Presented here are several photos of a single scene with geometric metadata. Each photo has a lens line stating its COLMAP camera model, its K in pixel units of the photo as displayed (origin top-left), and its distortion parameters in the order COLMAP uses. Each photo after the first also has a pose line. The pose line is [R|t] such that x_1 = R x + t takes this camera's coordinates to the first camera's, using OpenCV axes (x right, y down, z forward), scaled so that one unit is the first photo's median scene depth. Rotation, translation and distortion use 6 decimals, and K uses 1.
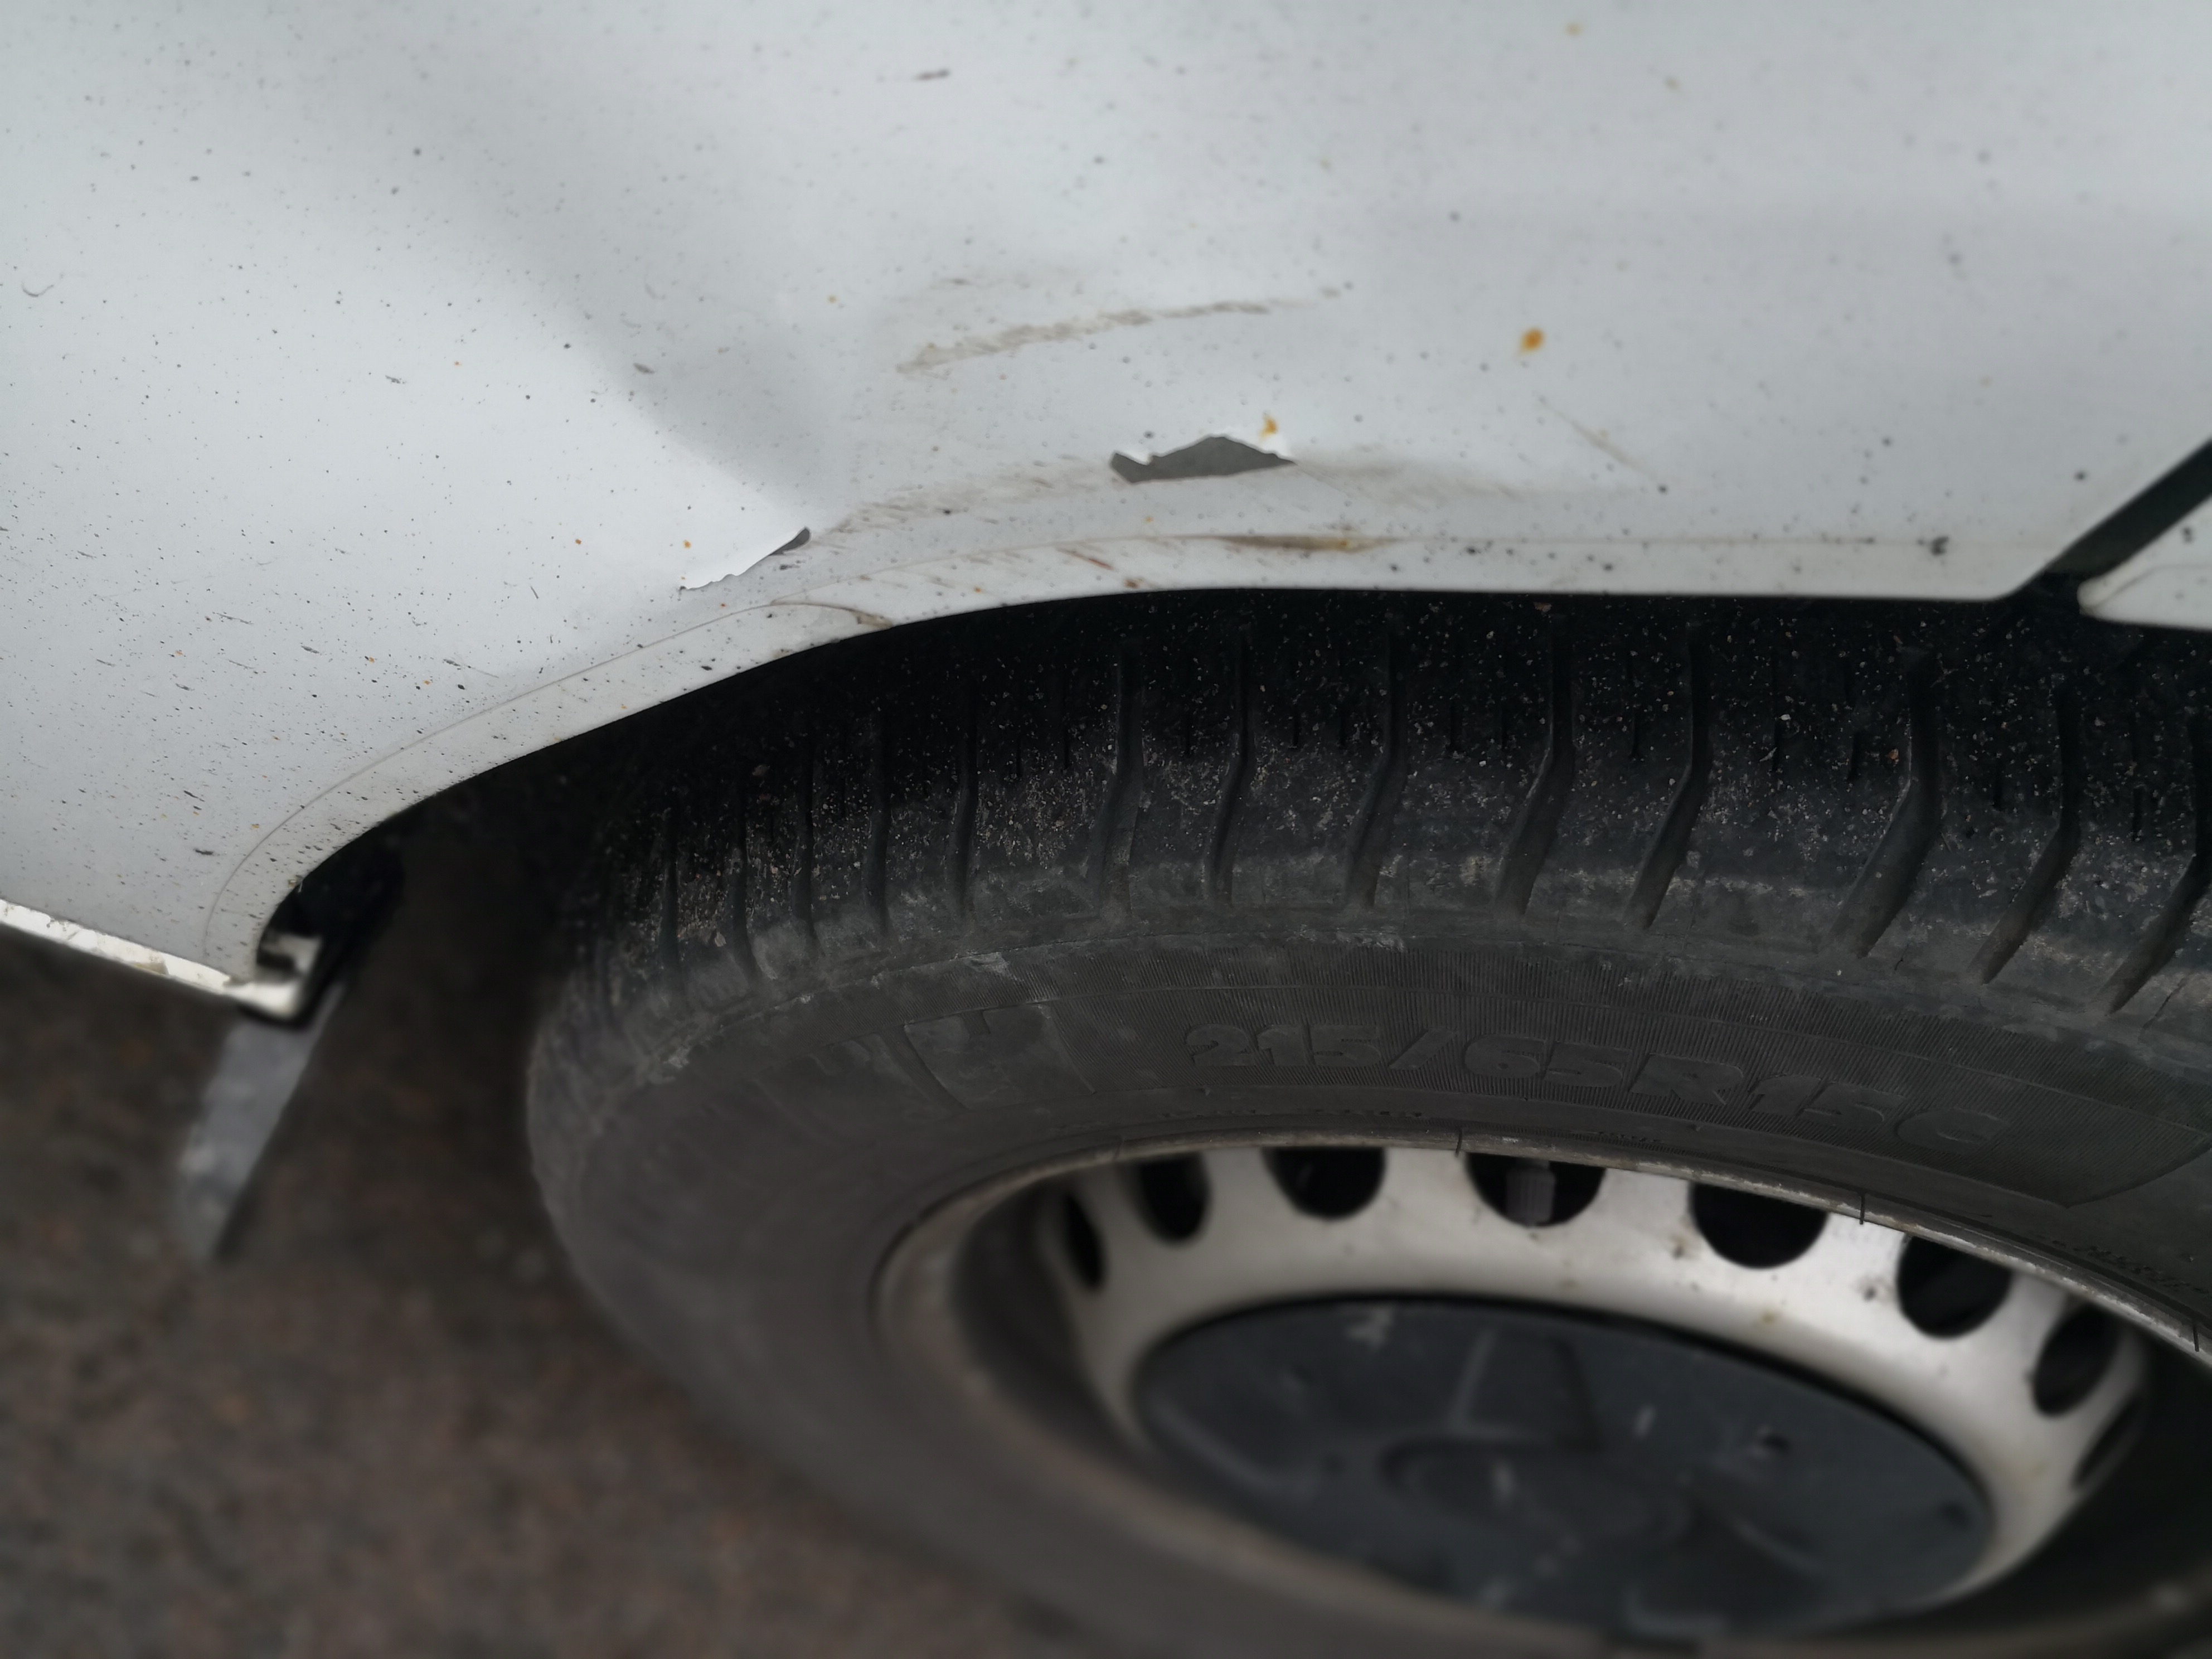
lens RADIAL K [[1708.2, 0, 1105.5], [0, 1708.2, 774.8], [0, 0, 1]] dist [0.032452, -0.098934]
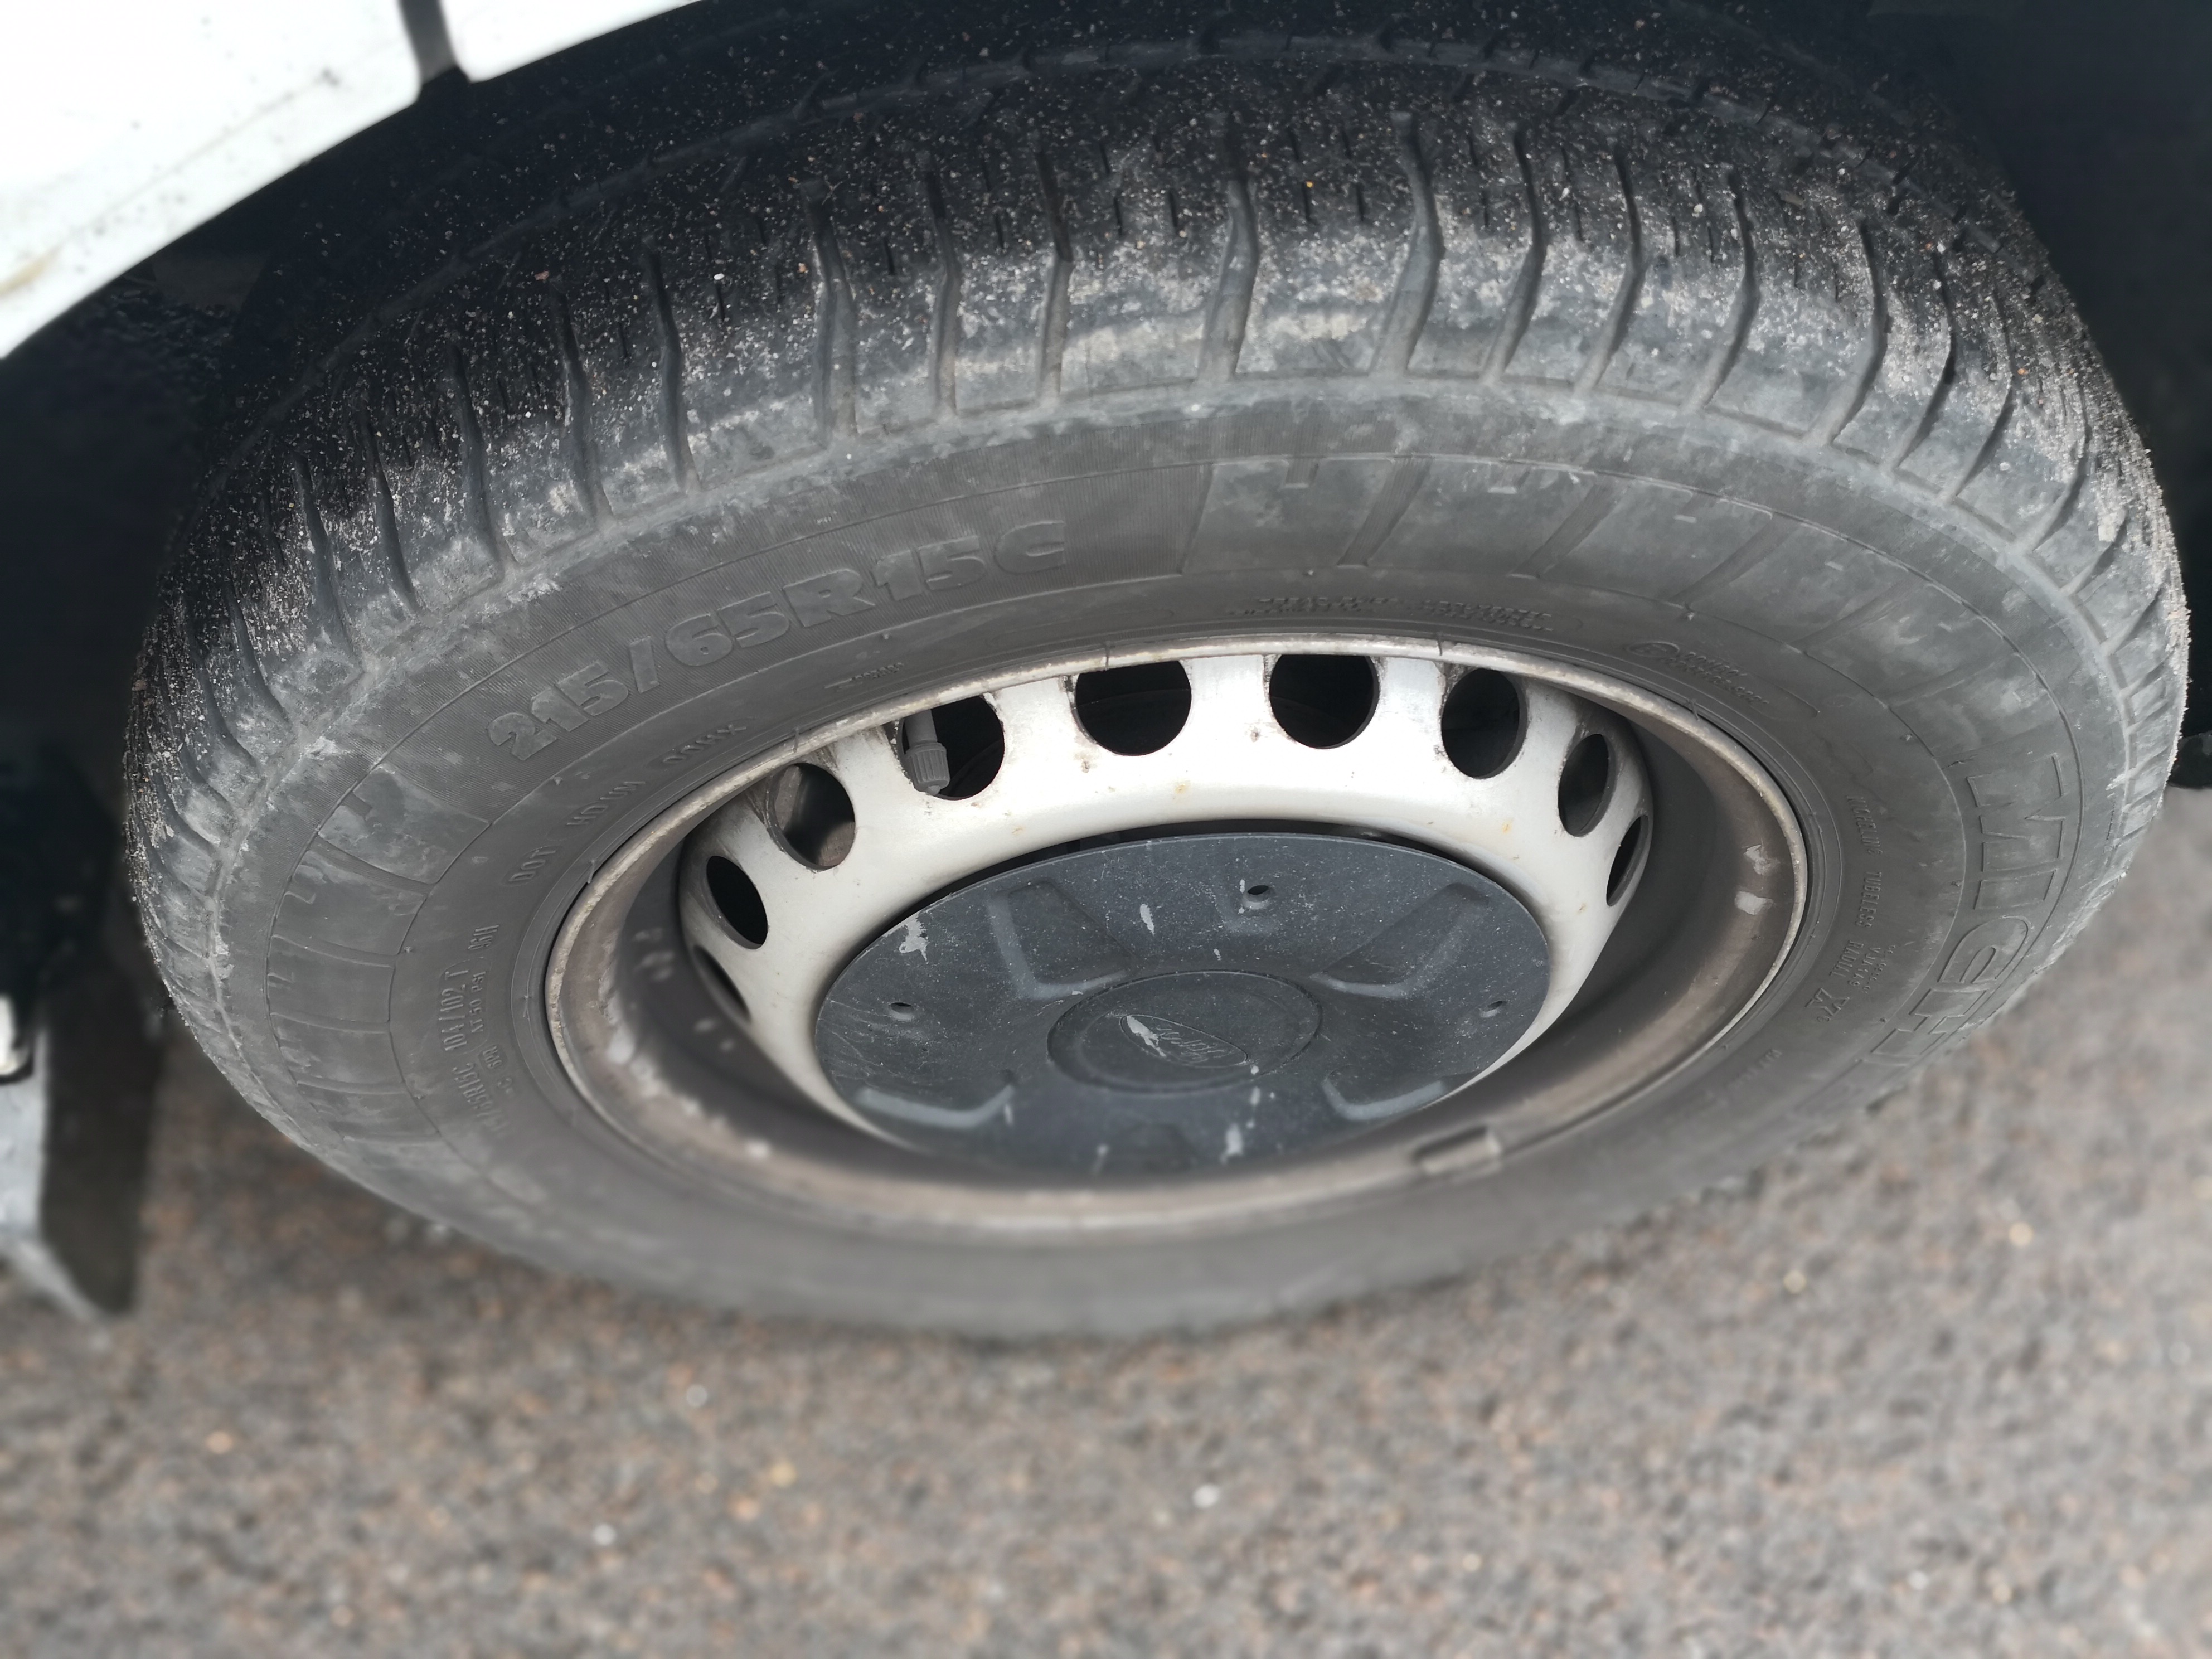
lens RADIAL K [[1708.2, 0, 1105.5], [0, 1708.2, 774.8], [0, 0, 1]] dist [0.032452, -0.098934]
pose [[0.919610, -0.391769, -0.028909, 0.520980], [0.392771, 0.918288, 0.049778, 0.319870], [0.007046, -0.057131, 0.998342, -0.207988]]
